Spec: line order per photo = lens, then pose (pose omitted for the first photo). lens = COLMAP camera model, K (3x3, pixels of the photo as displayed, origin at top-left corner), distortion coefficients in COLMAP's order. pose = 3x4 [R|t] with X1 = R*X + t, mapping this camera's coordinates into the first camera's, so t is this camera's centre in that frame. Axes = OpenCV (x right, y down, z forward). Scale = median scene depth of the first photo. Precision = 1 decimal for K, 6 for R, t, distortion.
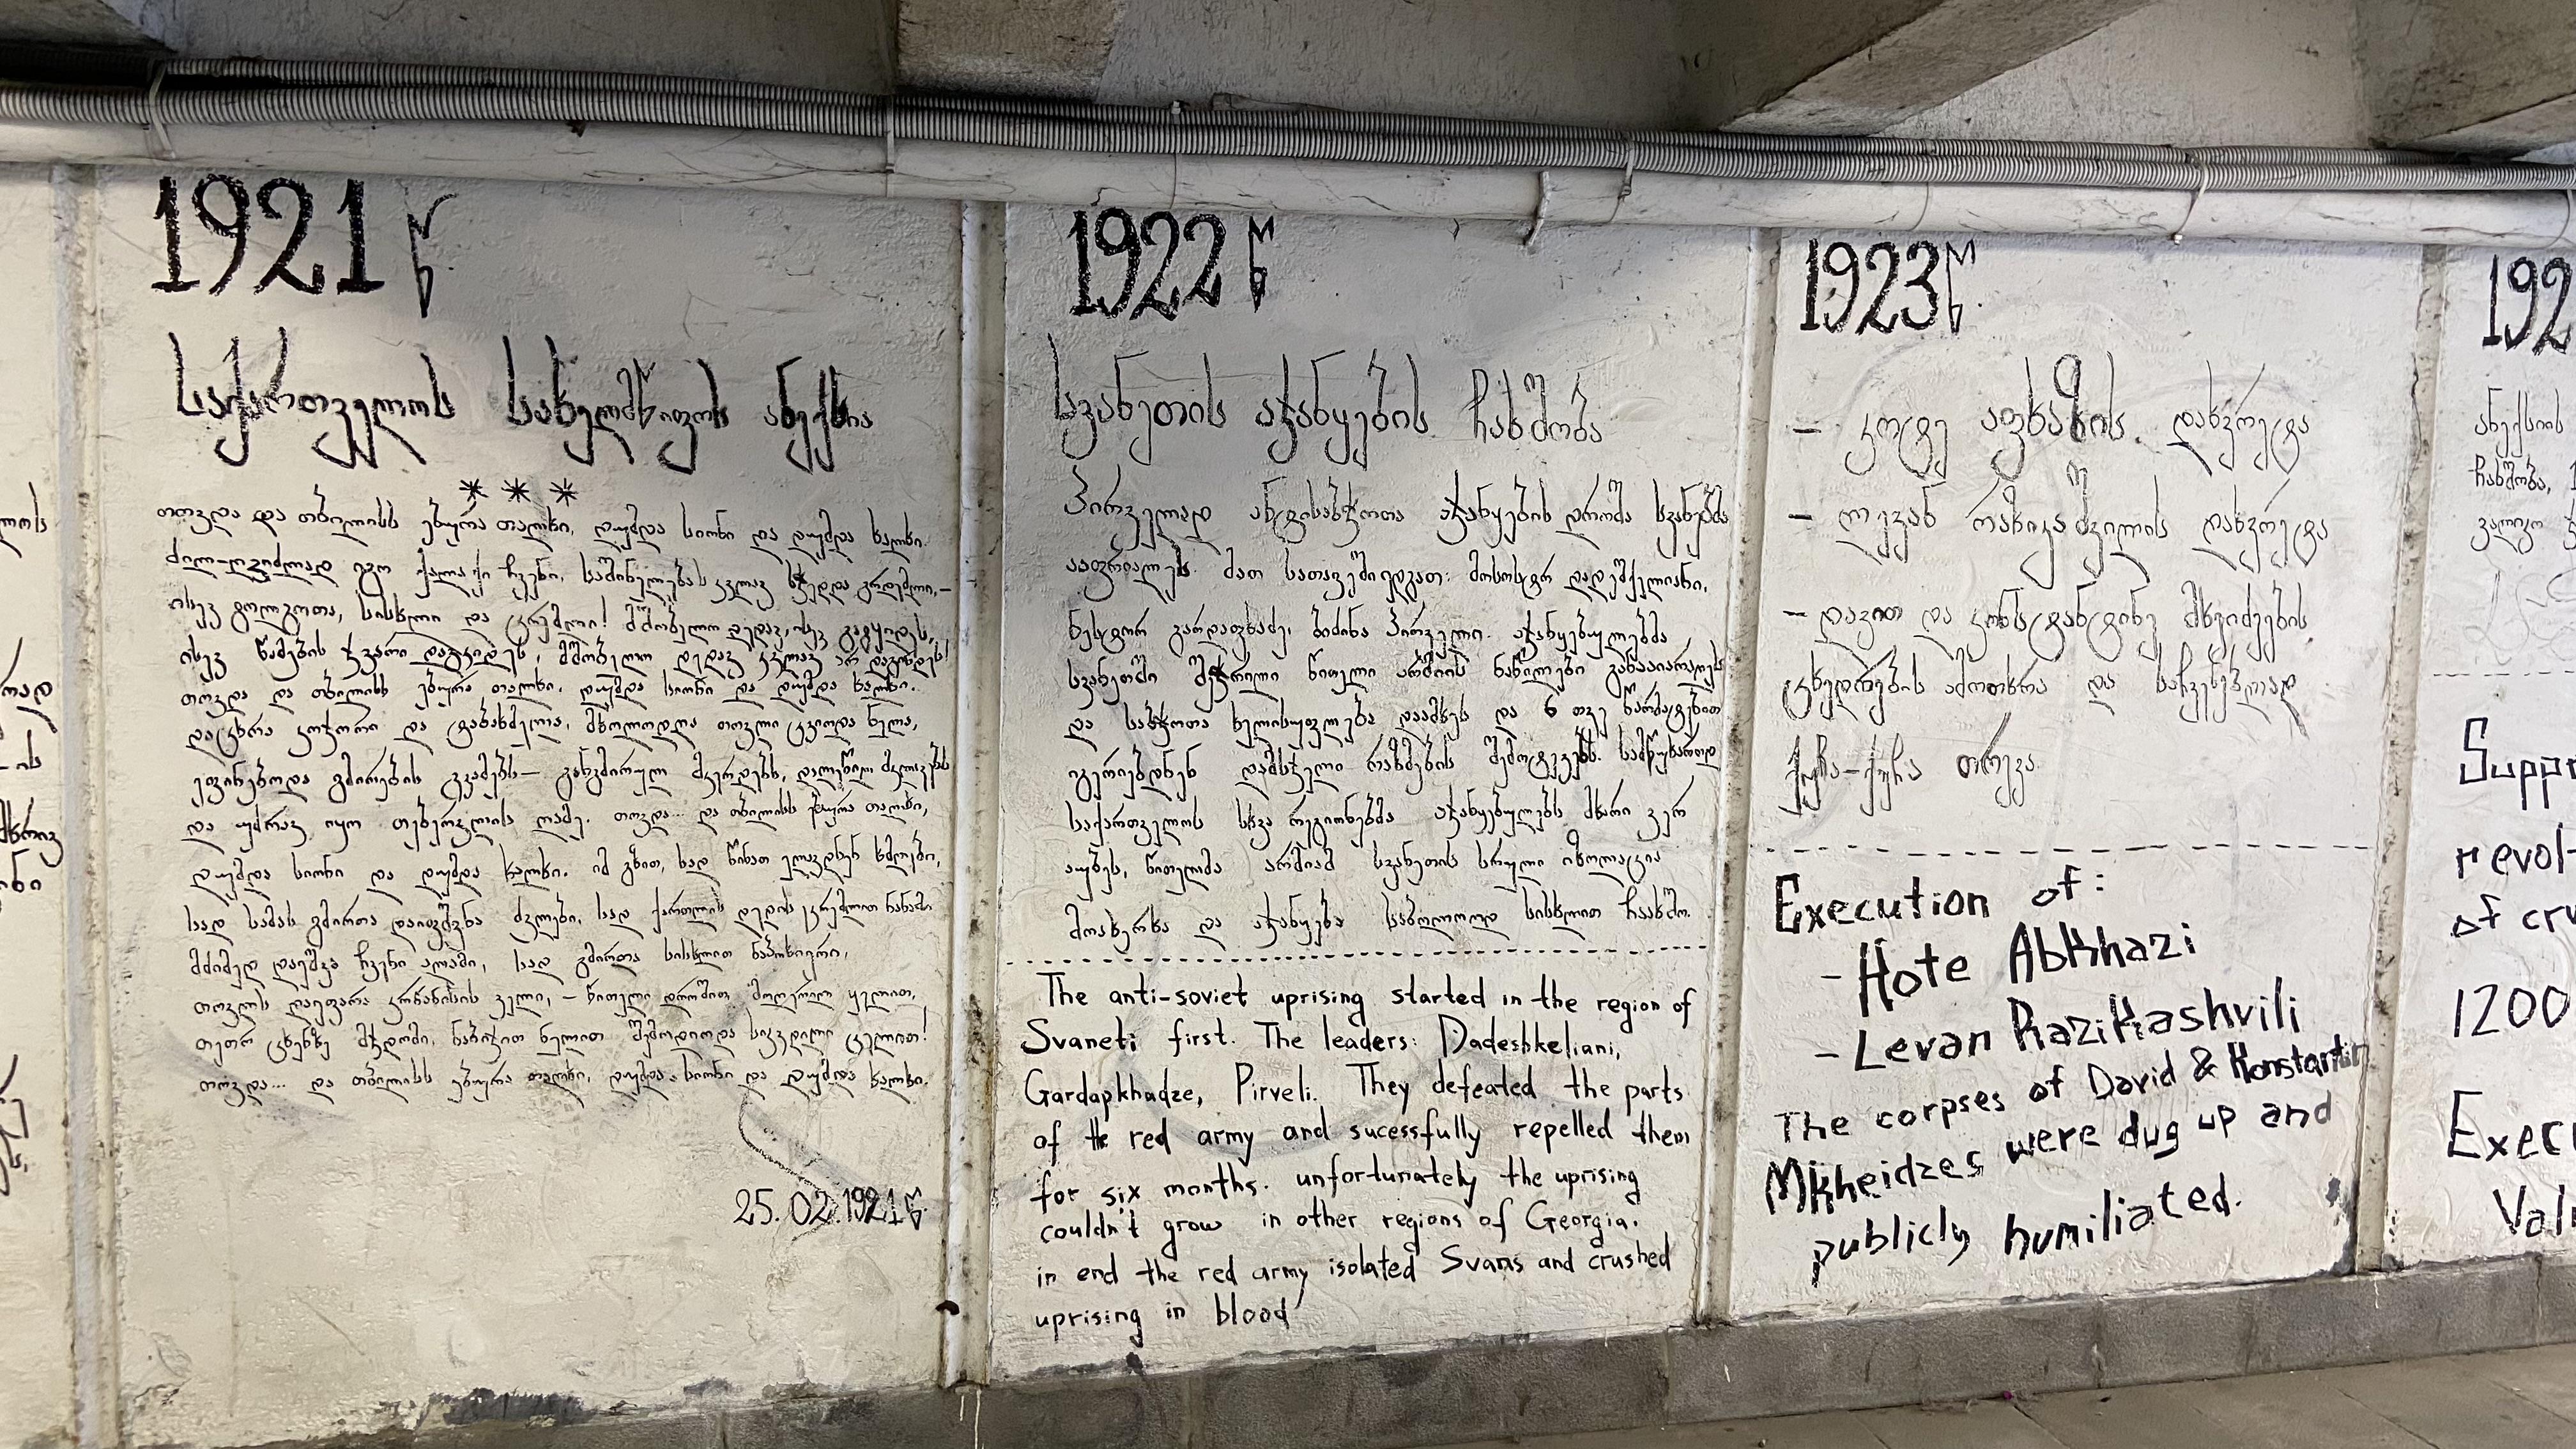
lens RADIAL K [[2059.3, 0, 1282.7], [0, 2059.3, 741.4], [0, 0, 1]] dist [0.056576, -0.064500]
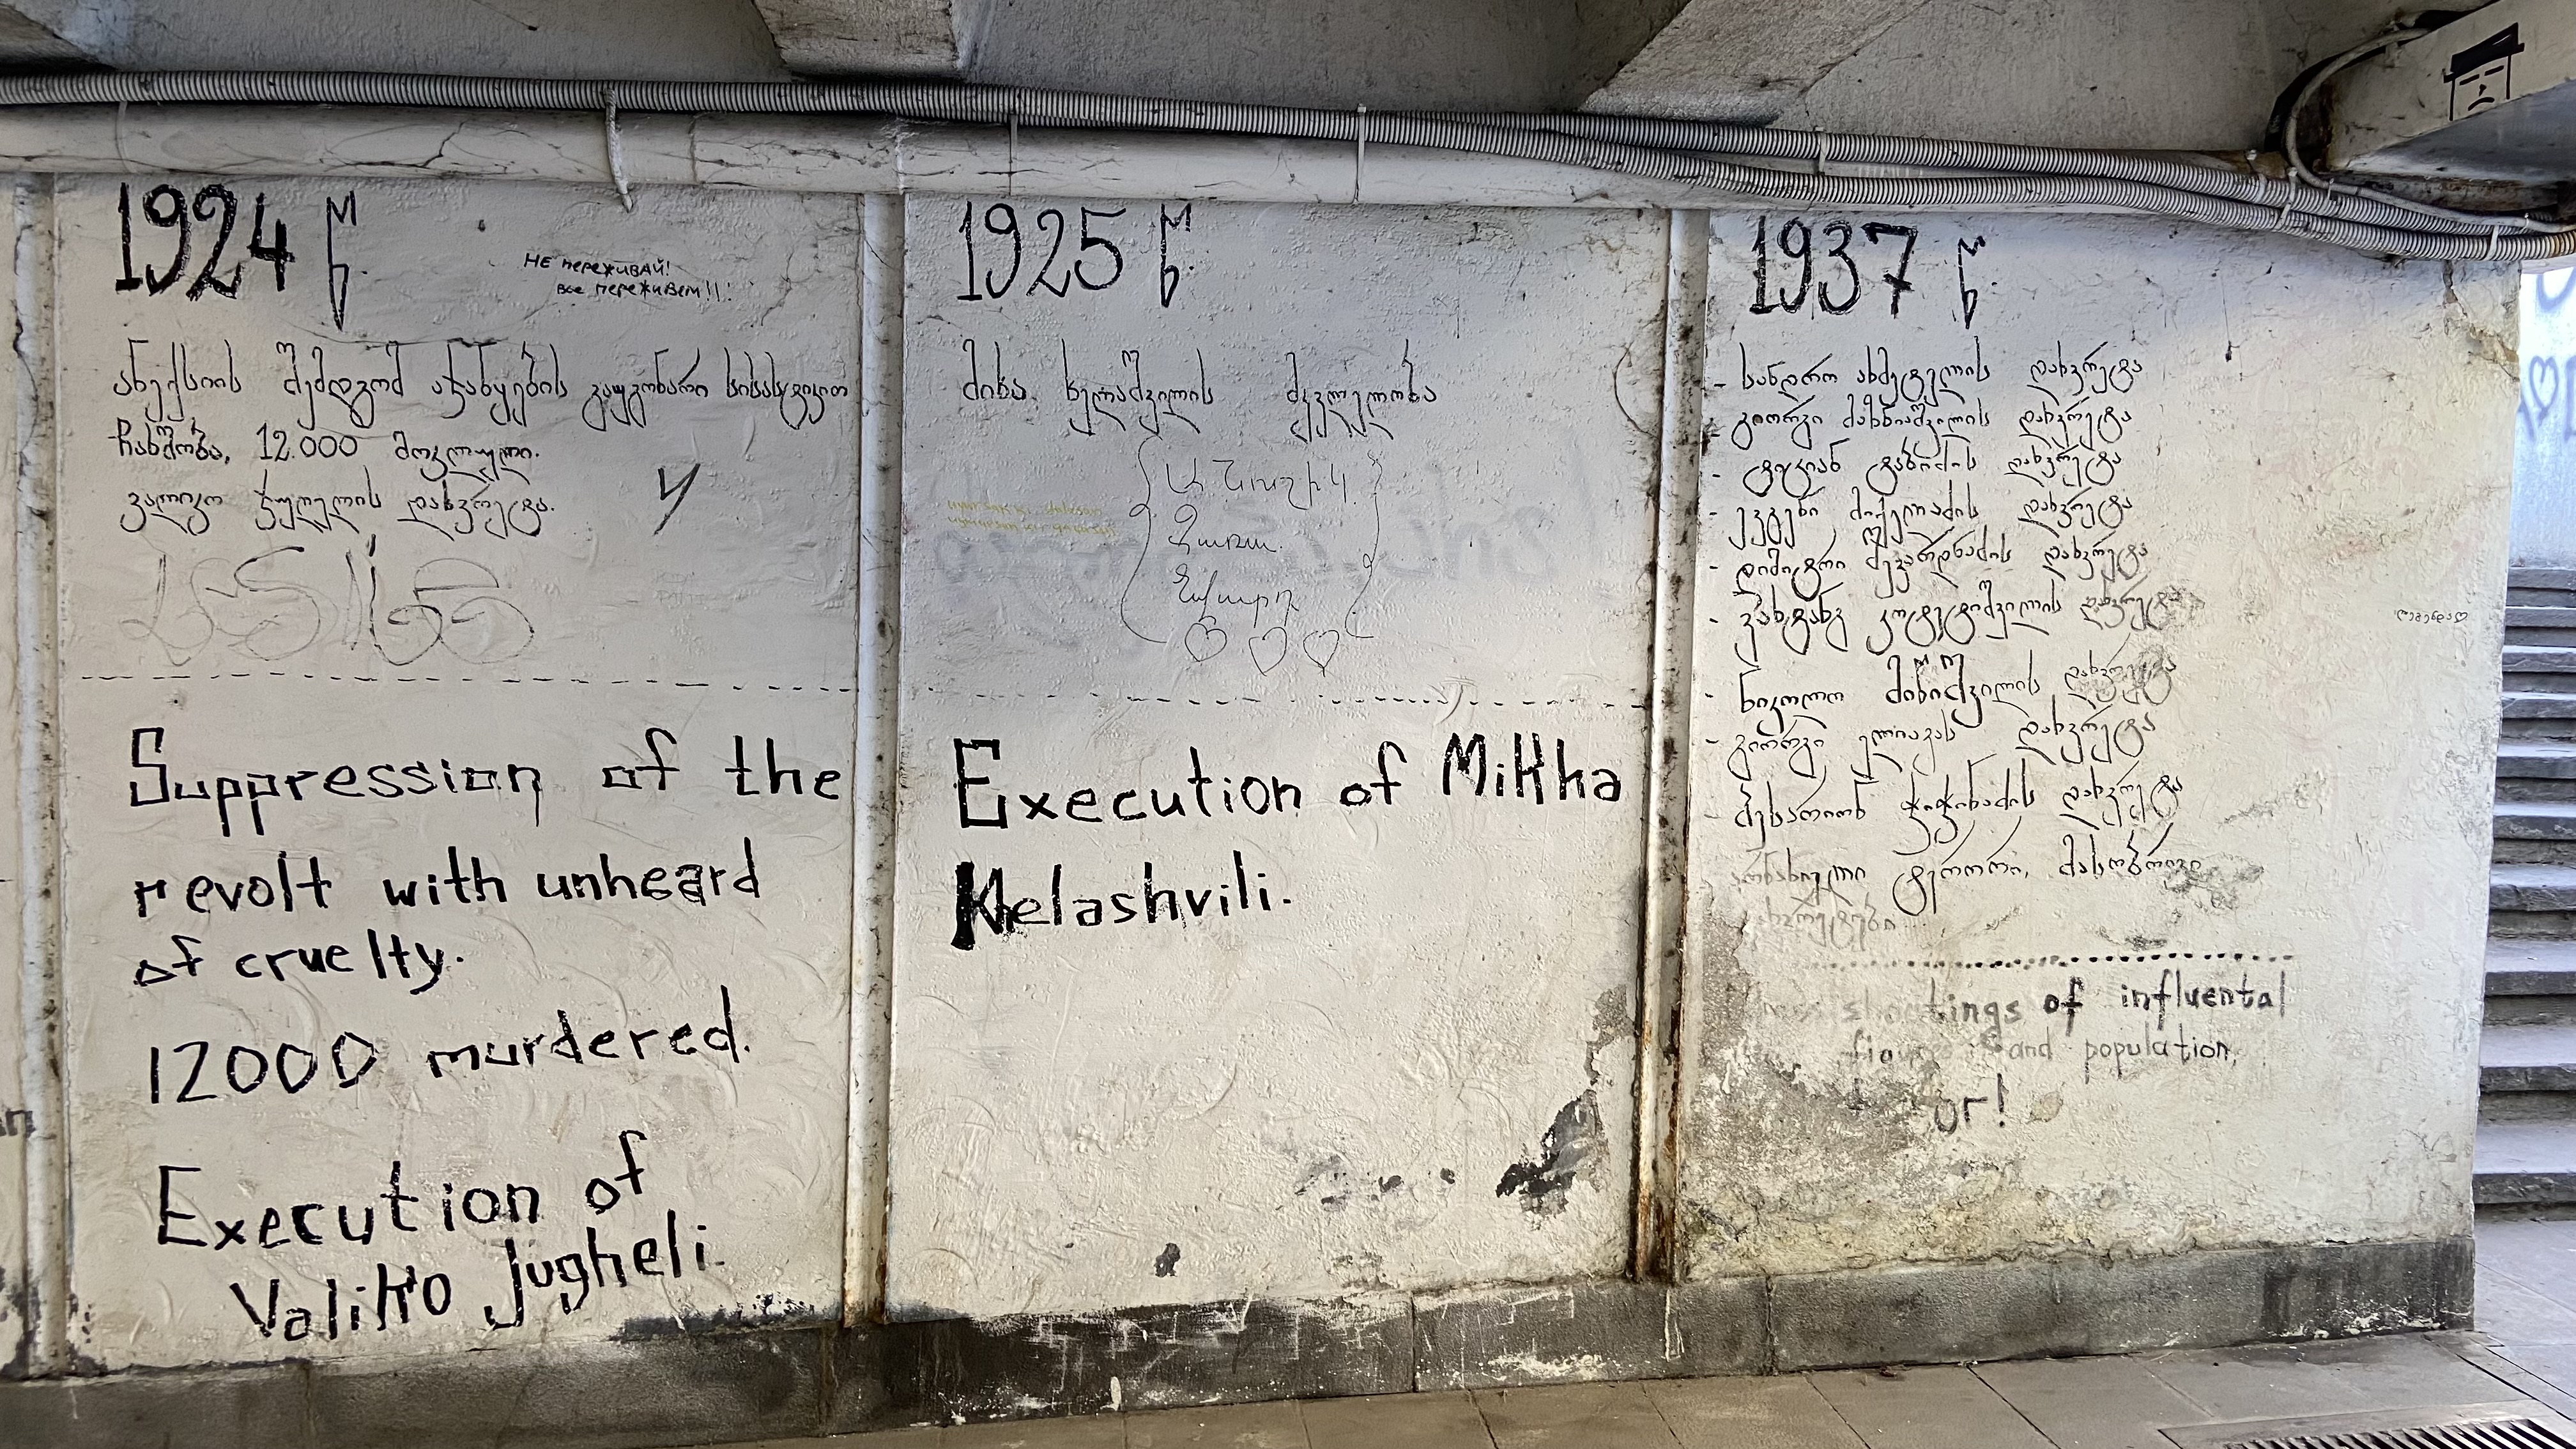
lens RADIAL K [[2059.3, 0, 1297.7], [0, 2059.3, 714.1], [0, 0, 1]] dist [0.056576, -0.064500]
pose [[0.994336, 0.004329, -0.106195, 1.118379], [-0.005131, 0.999960, -0.007284, -0.013024], [0.106160, 0.007787, 0.994319, 0.203633]]
